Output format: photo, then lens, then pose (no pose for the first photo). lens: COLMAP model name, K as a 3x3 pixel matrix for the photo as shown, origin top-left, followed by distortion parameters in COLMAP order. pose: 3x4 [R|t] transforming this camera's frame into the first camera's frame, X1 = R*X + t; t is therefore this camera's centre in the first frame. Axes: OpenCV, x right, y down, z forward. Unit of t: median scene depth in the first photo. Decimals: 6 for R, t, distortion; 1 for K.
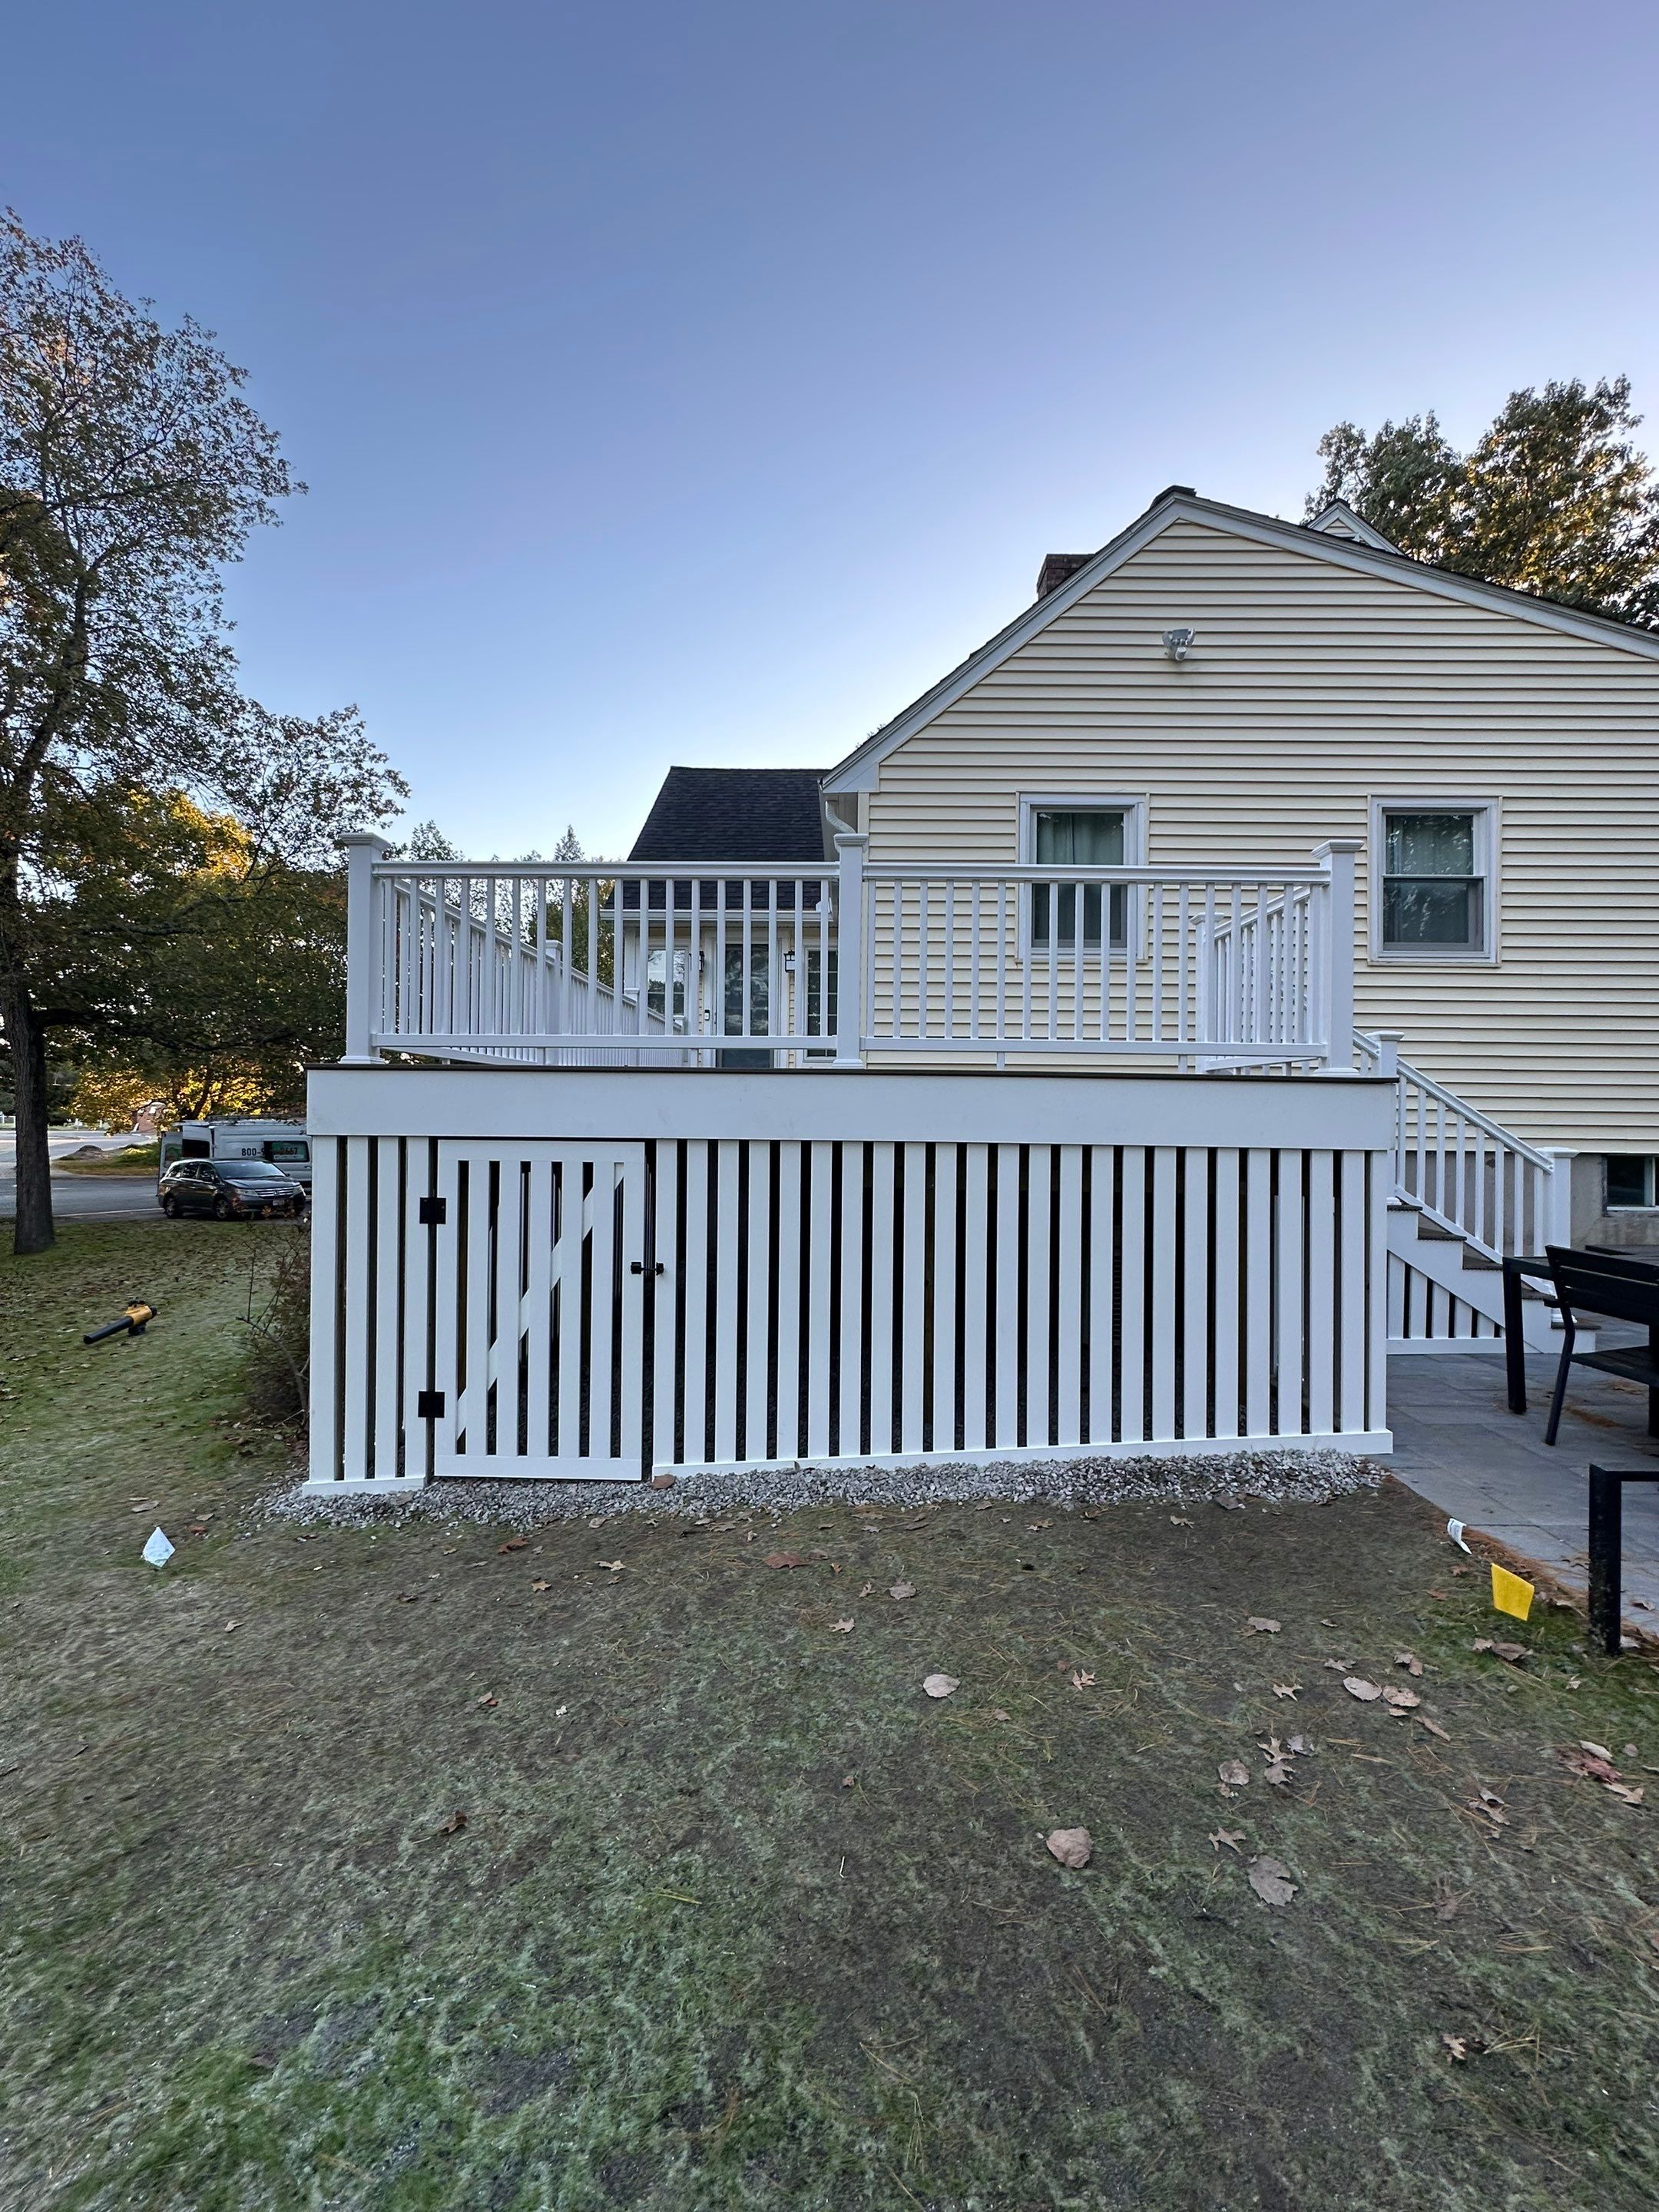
lens RADIAL K [[881.2, 0, 834.2], [0, 881.2, 1106.4], [0, 0, 1]] dist [-0.004337, 0.000919]
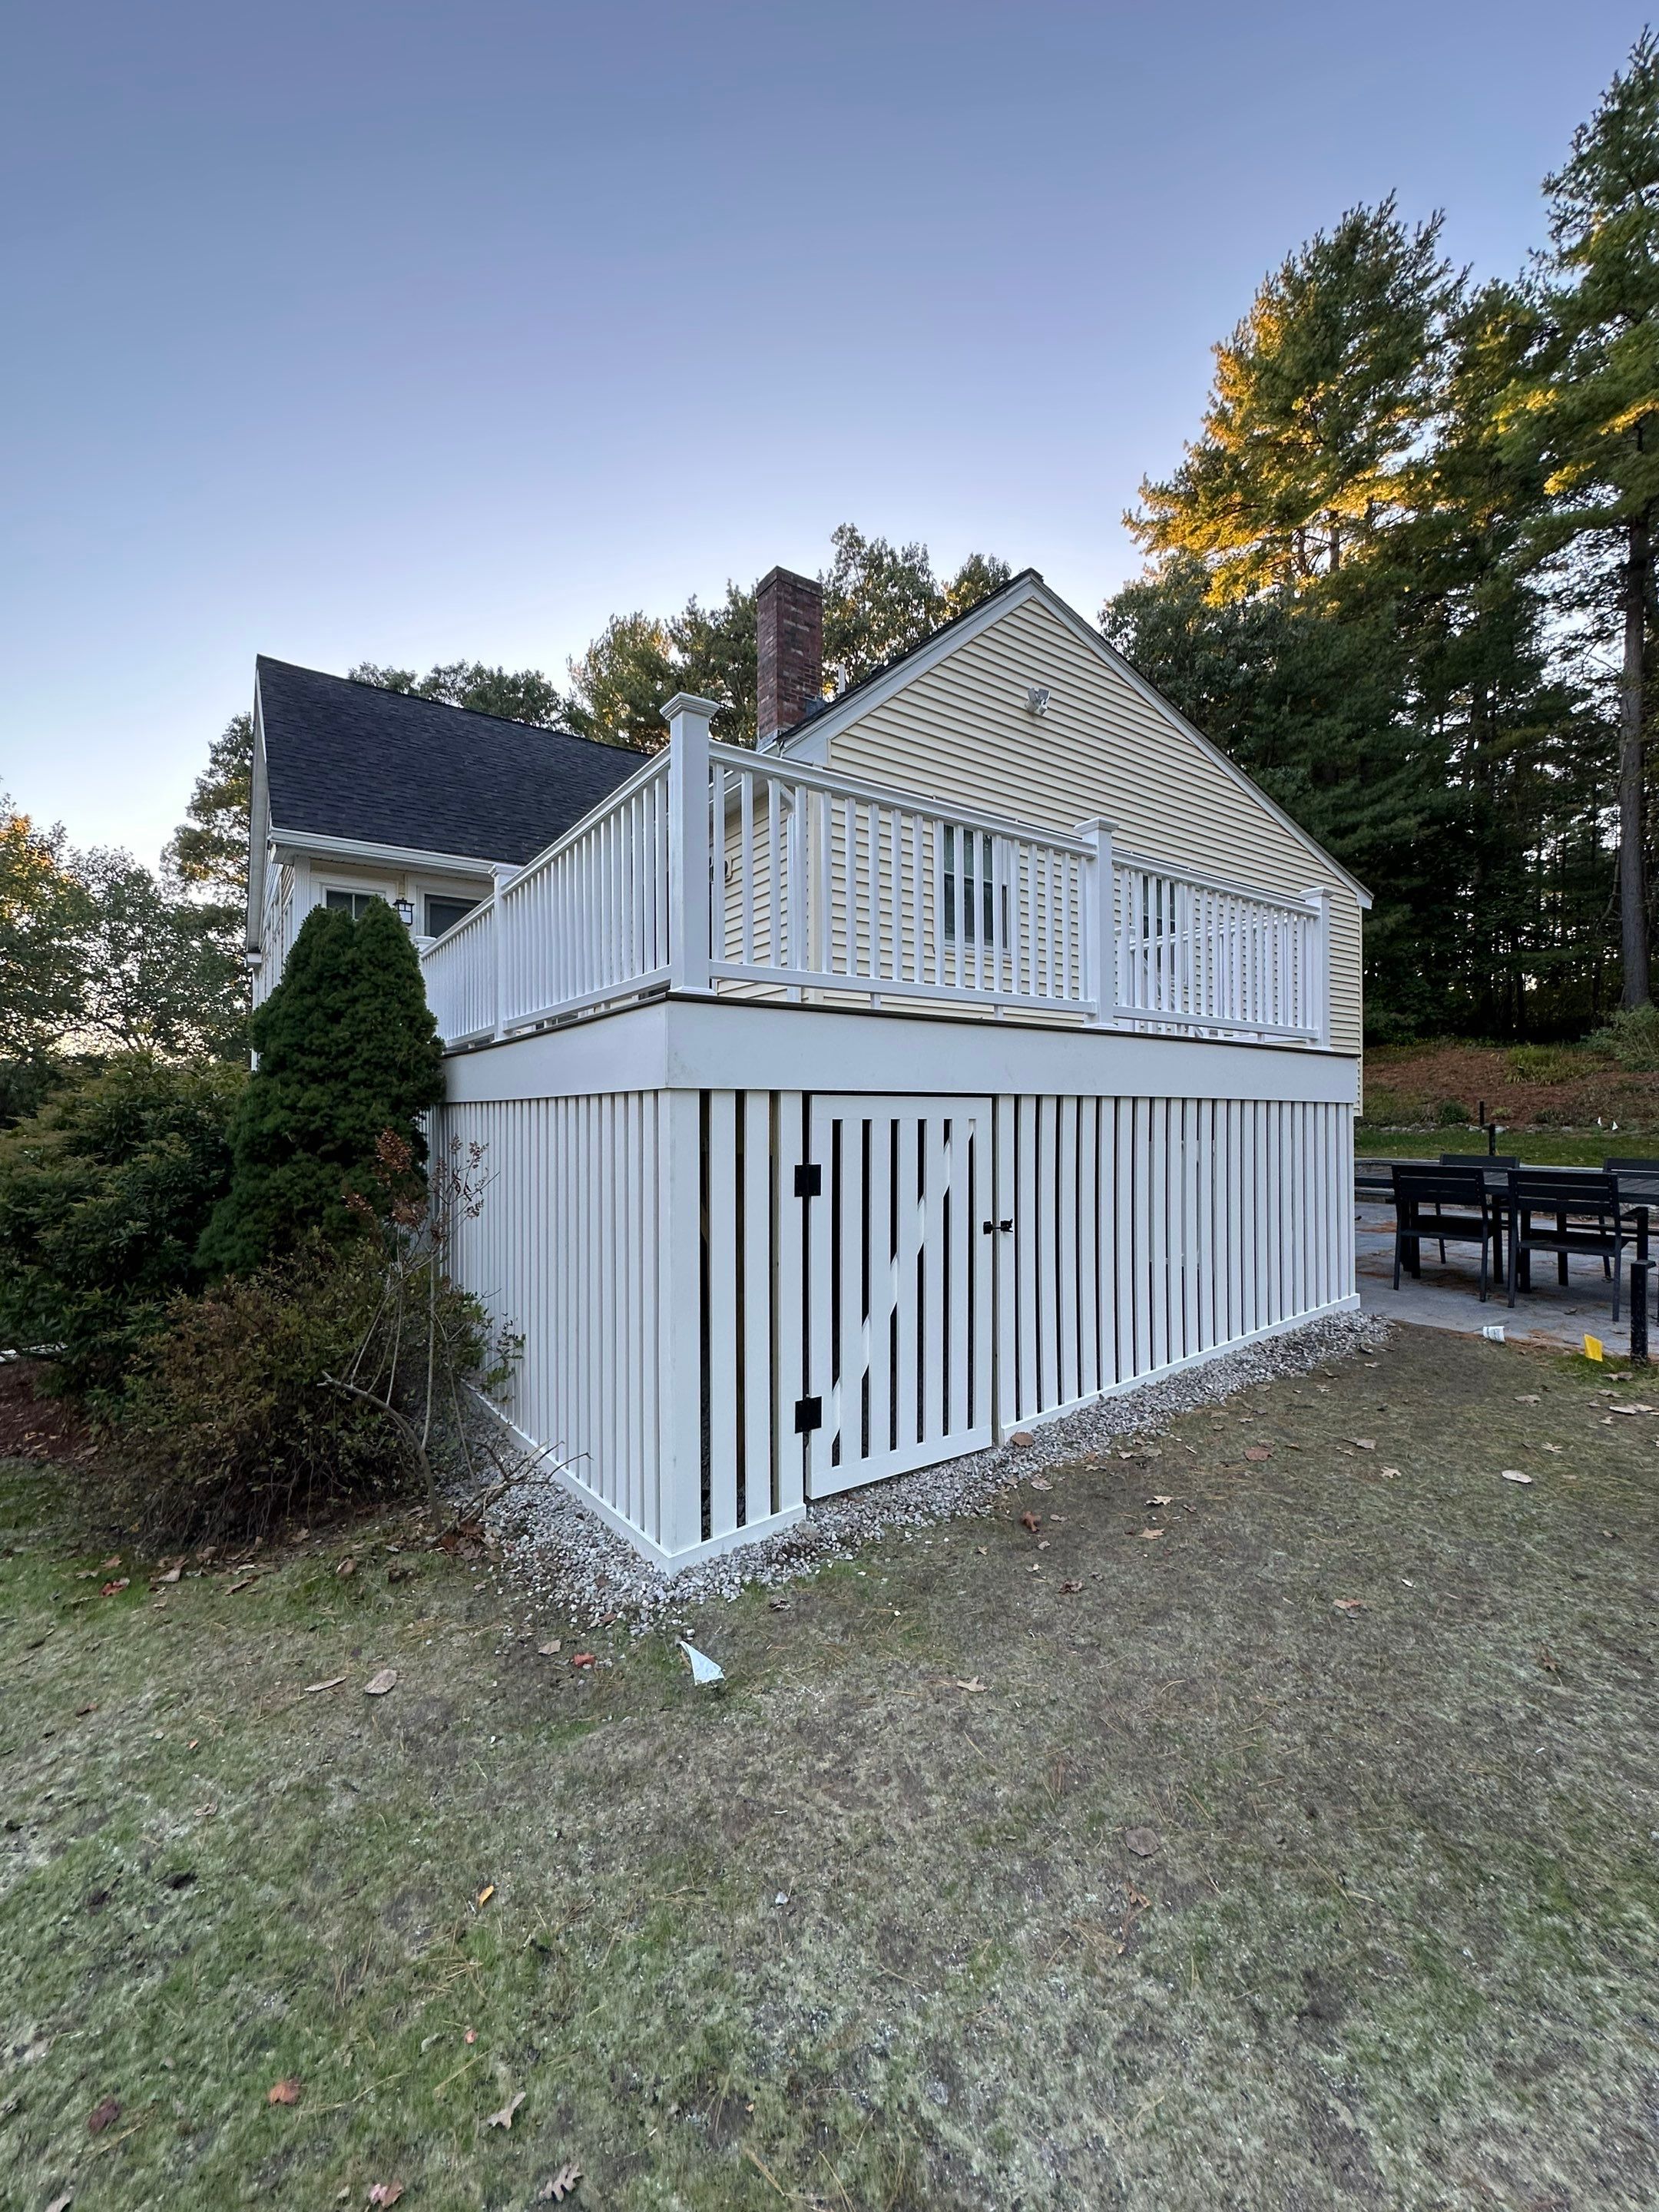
lens RADIAL K [[881.2, 0, 835.1], [0, 881.2, 1105.7], [0, 0, 1]] dist [-0.004337, 0.000919]
pose [[0.808124, -0.004710, 0.588993, -0.553715], [0.004730, 0.999988, 0.001507, 0.028303], [-0.588993, 0.001568, 0.808137, 0.188739]]
